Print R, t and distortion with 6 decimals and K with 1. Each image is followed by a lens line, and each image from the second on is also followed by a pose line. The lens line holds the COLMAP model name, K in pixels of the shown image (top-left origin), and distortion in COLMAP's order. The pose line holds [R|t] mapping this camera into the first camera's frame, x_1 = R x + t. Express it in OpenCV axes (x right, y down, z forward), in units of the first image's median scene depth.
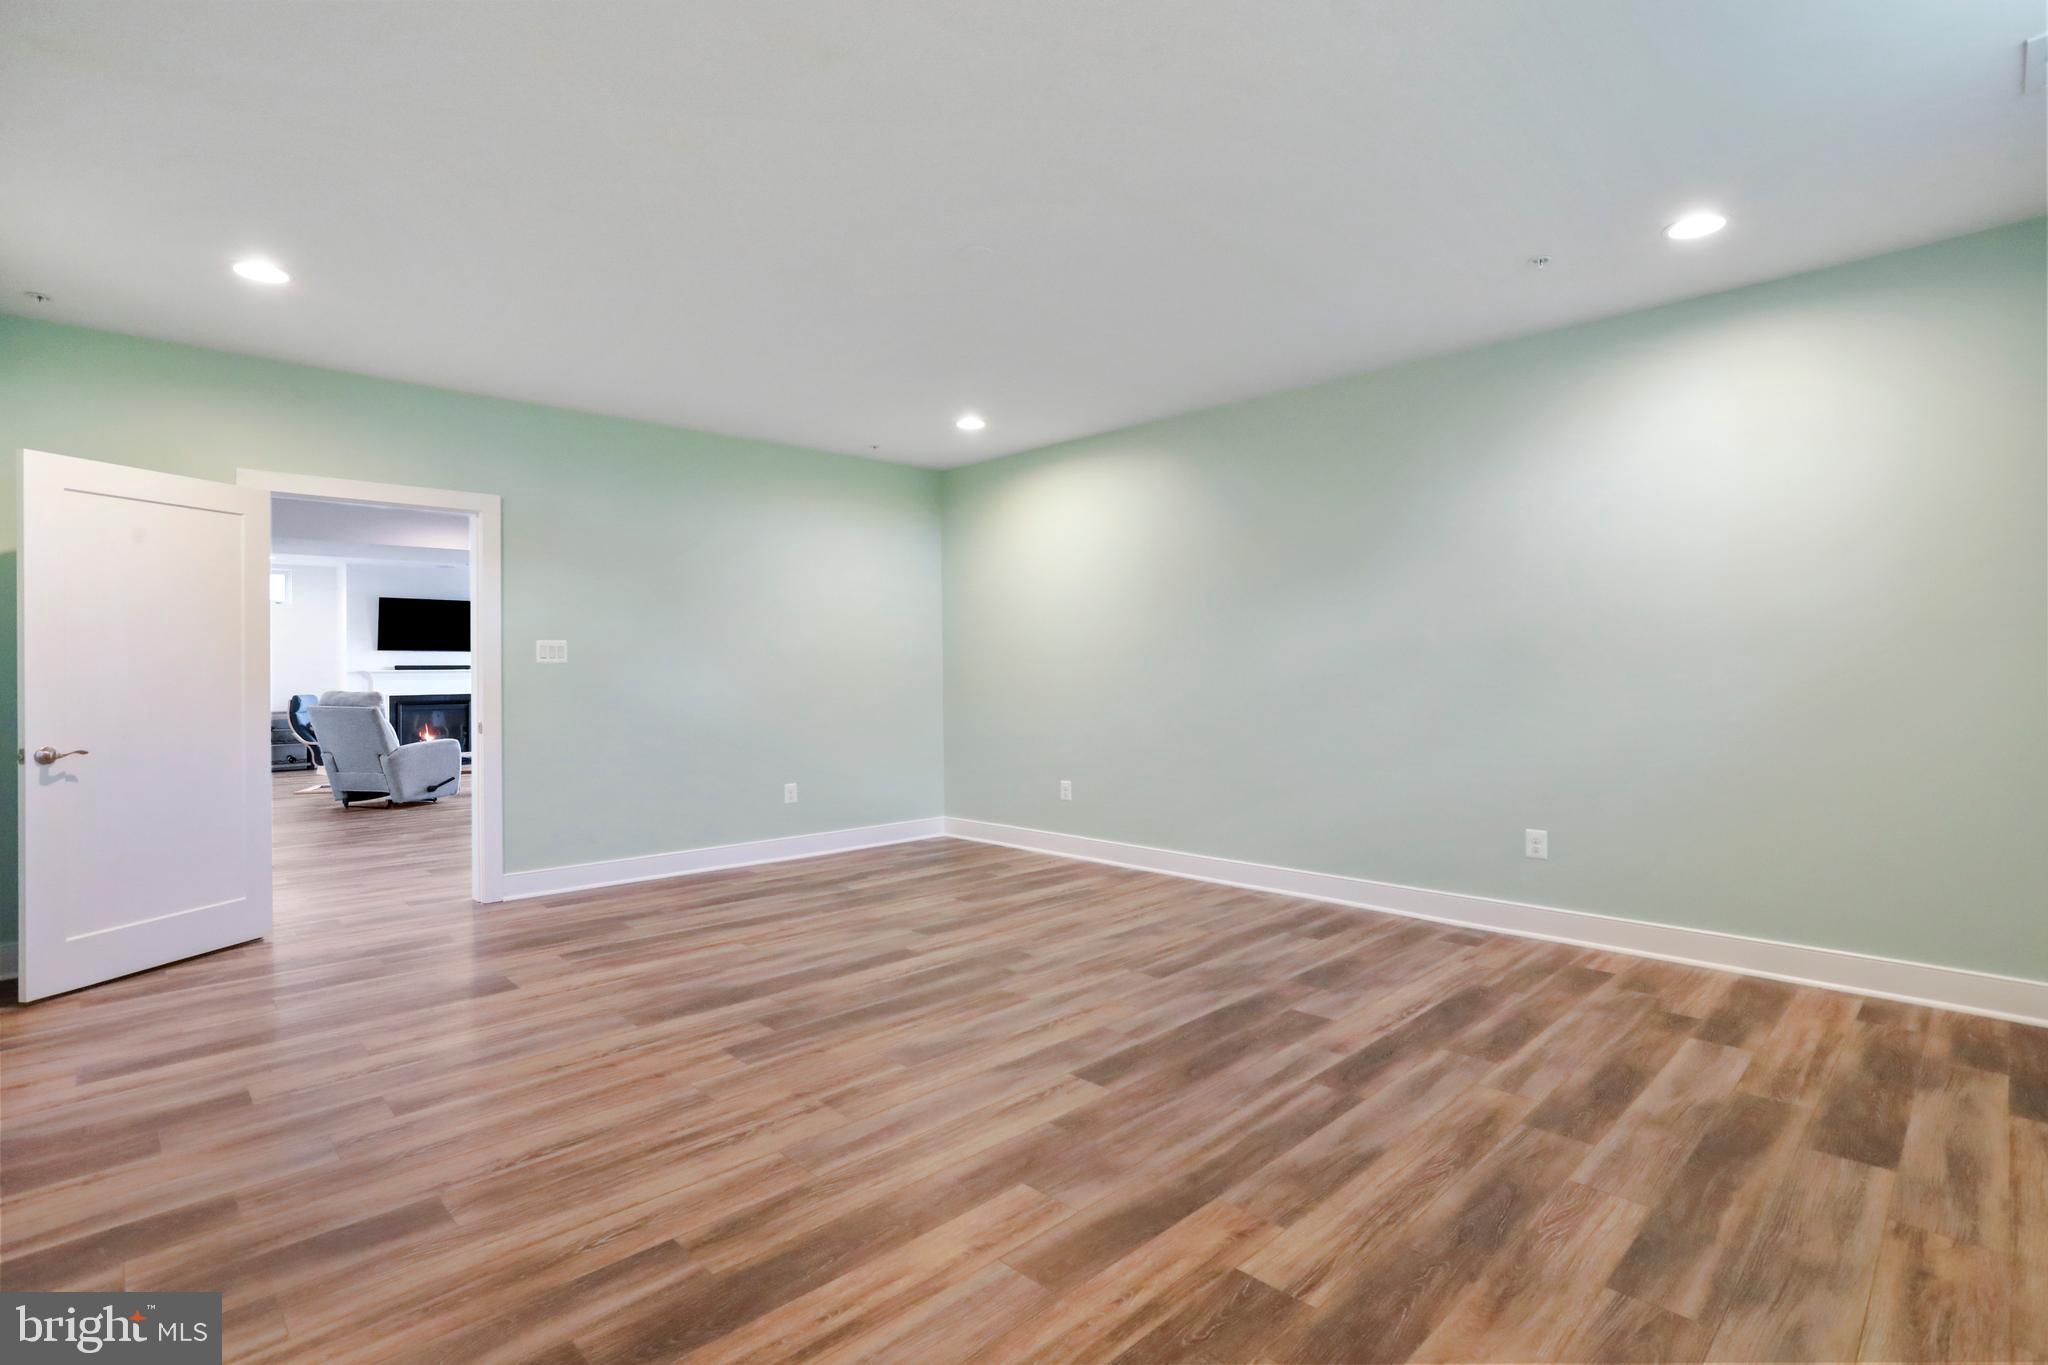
lens RADIAL K [[981.4, 0, 1020.5], [0, 981.4, 683.0], [0, 0, 1]] dist [-0.025976, 0.001030]
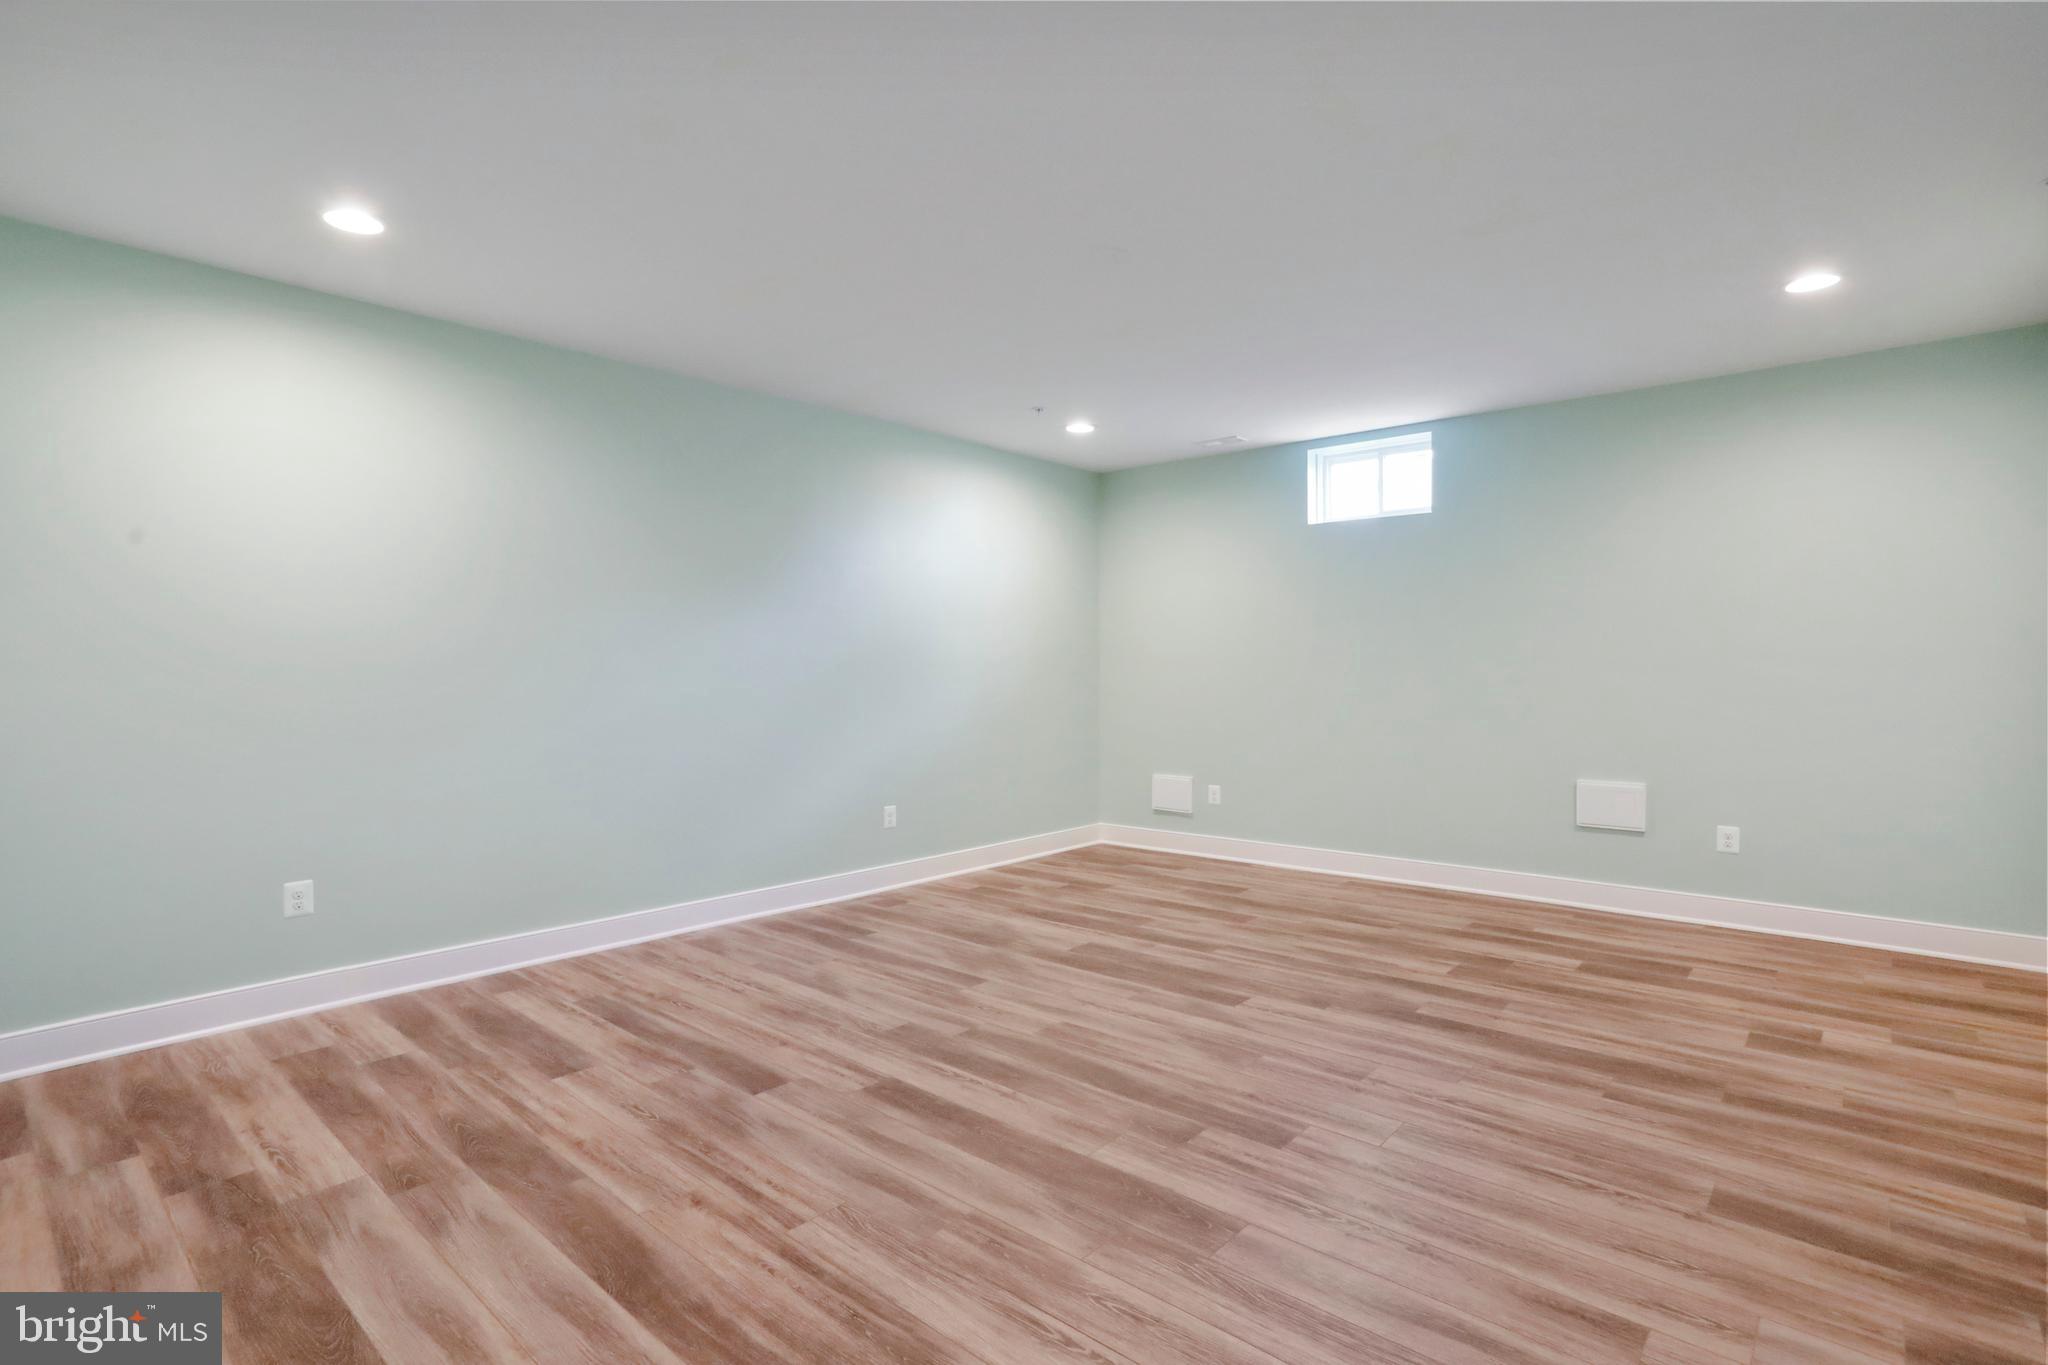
lens RADIAL K [[981.4, 0, 1027.2], [0, 981.4, 680.3], [0, 0, 1]] dist [-0.025976, 0.001030]
pose [[-0.083495, 0.005029, 0.996495, -1.246402], [0.013063, 0.999907, -0.003952, -0.019275], [-0.996423, 0.012687, -0.083553, 1.437446]]
